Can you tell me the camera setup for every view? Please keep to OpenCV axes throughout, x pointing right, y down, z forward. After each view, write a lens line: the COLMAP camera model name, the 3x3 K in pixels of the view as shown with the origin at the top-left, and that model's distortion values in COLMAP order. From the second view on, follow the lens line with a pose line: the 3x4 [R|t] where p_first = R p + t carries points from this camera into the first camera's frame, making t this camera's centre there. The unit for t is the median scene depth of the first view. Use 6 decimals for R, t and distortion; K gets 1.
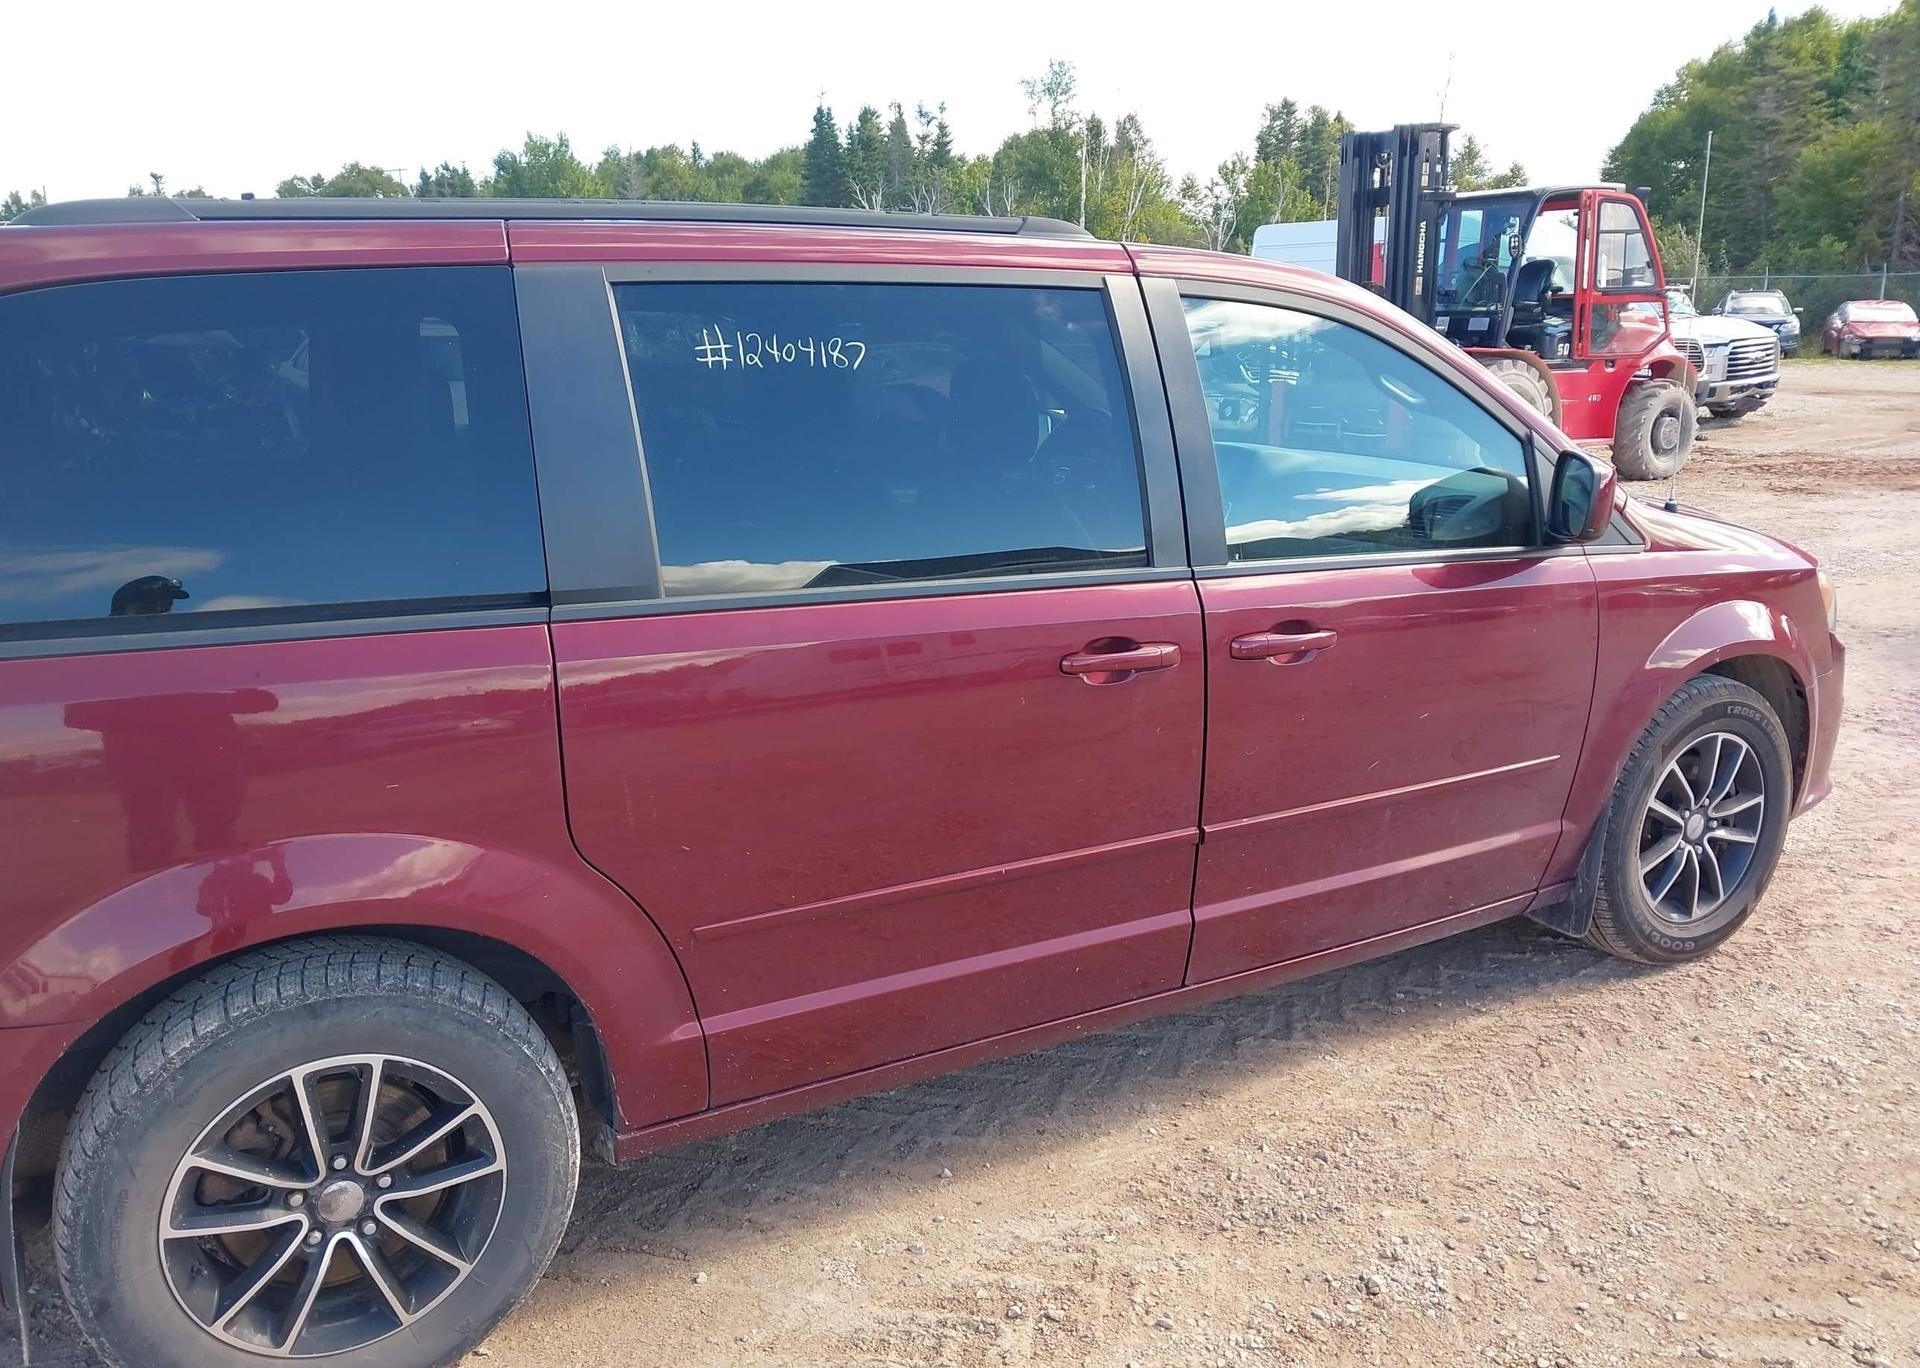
lens RADIAL K [[1508.6, 0, 925.4], [0, 1508.6, 681.2], [0, 0, 1]] dist [0.036347, -0.037908]
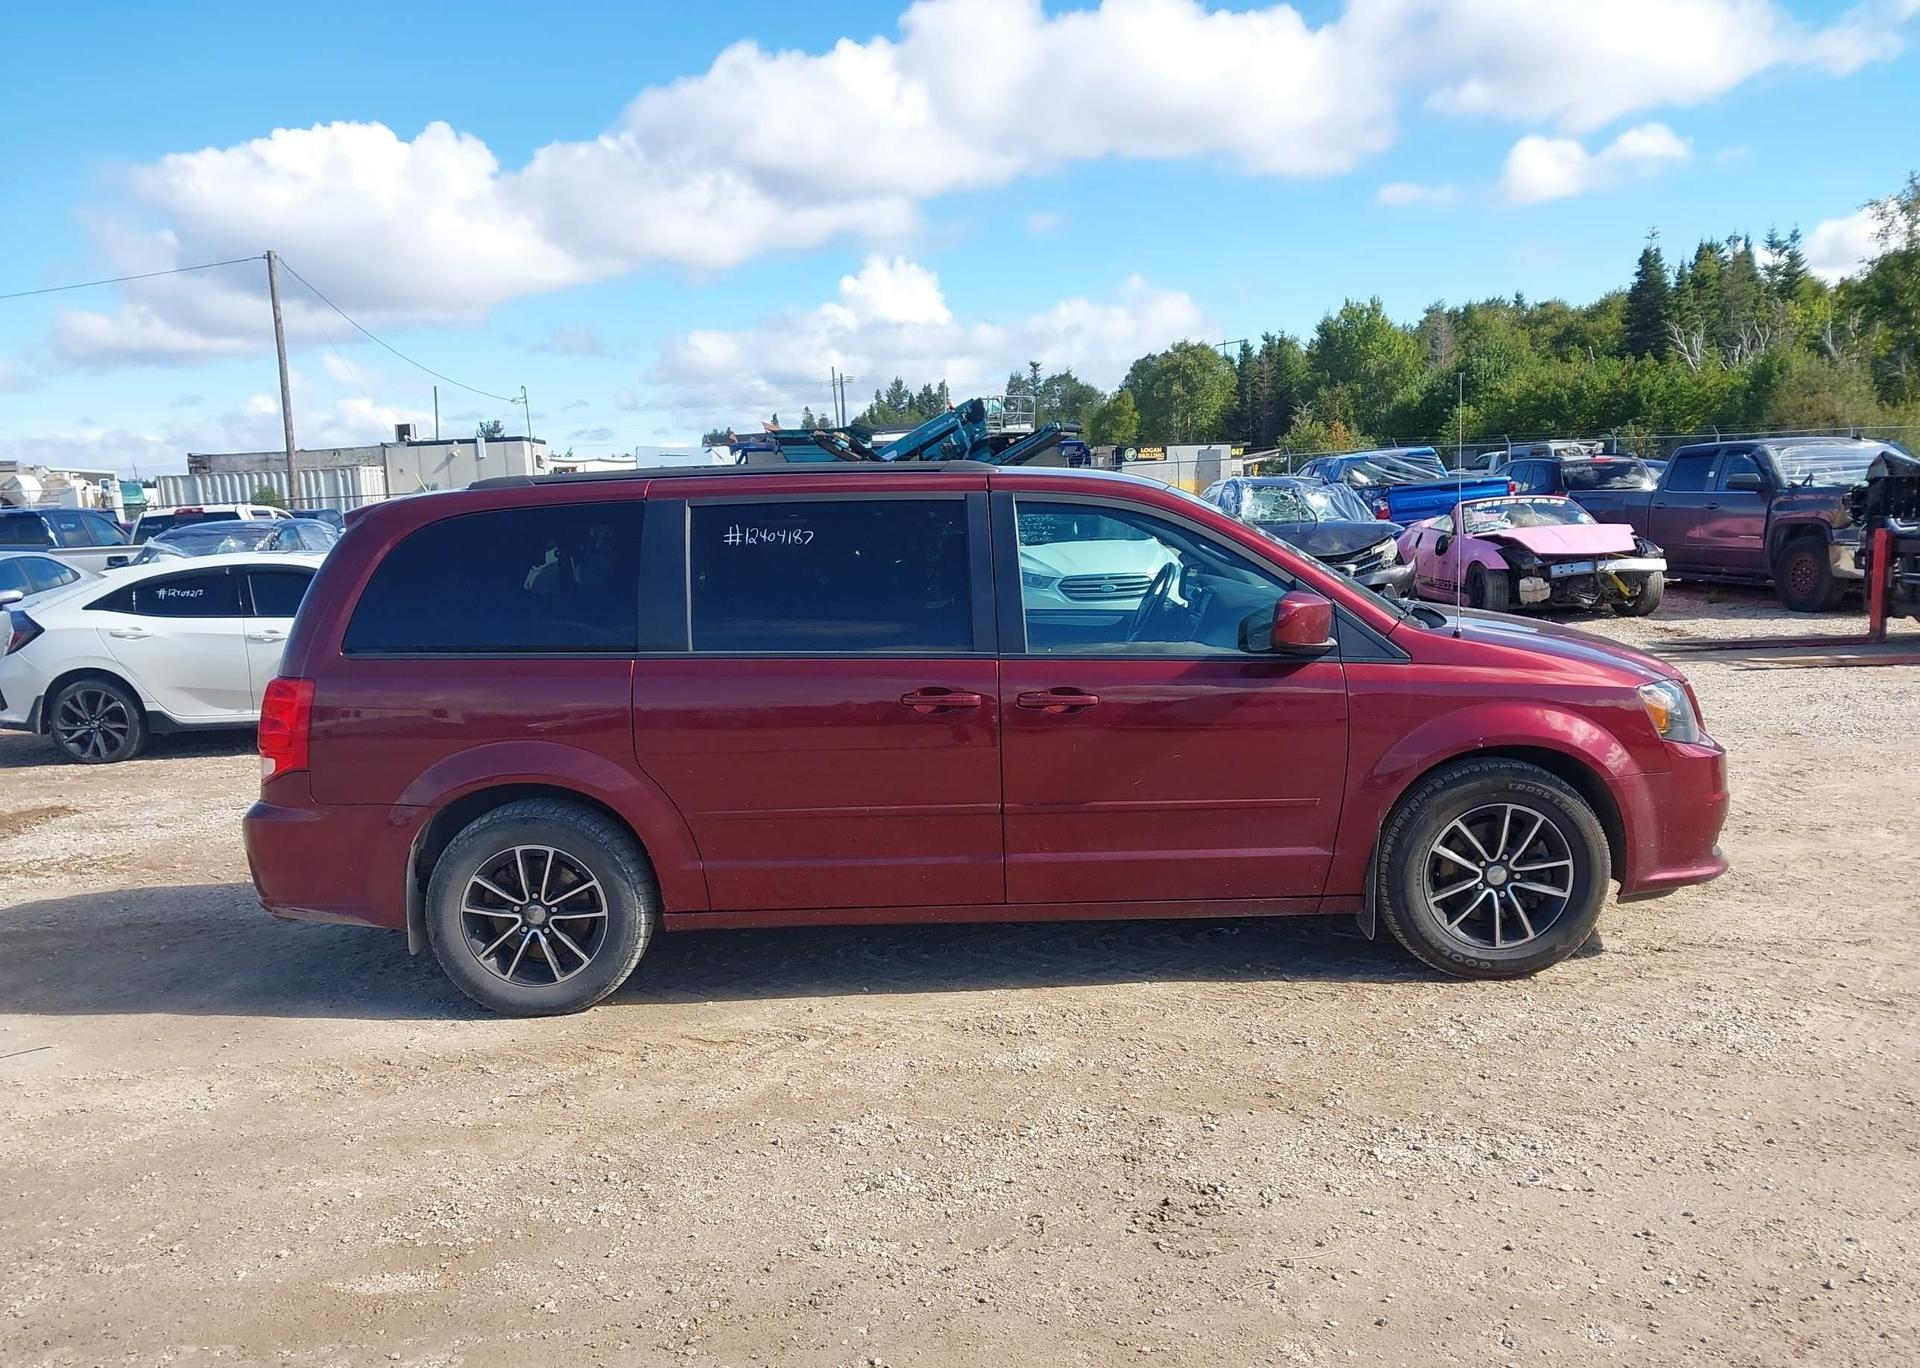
lens RADIAL K [[1508.6, 0, 937.2], [0, 1508.6, 680.1], [0, 0, 1]] dist [0.036347, -0.037908]
pose [[0.865443, 0.041146, -0.499316, 0.735671], [-0.090197, 0.993134, -0.074496, 0.068764], [0.492822, 0.109509, 0.863212, -0.398887]]
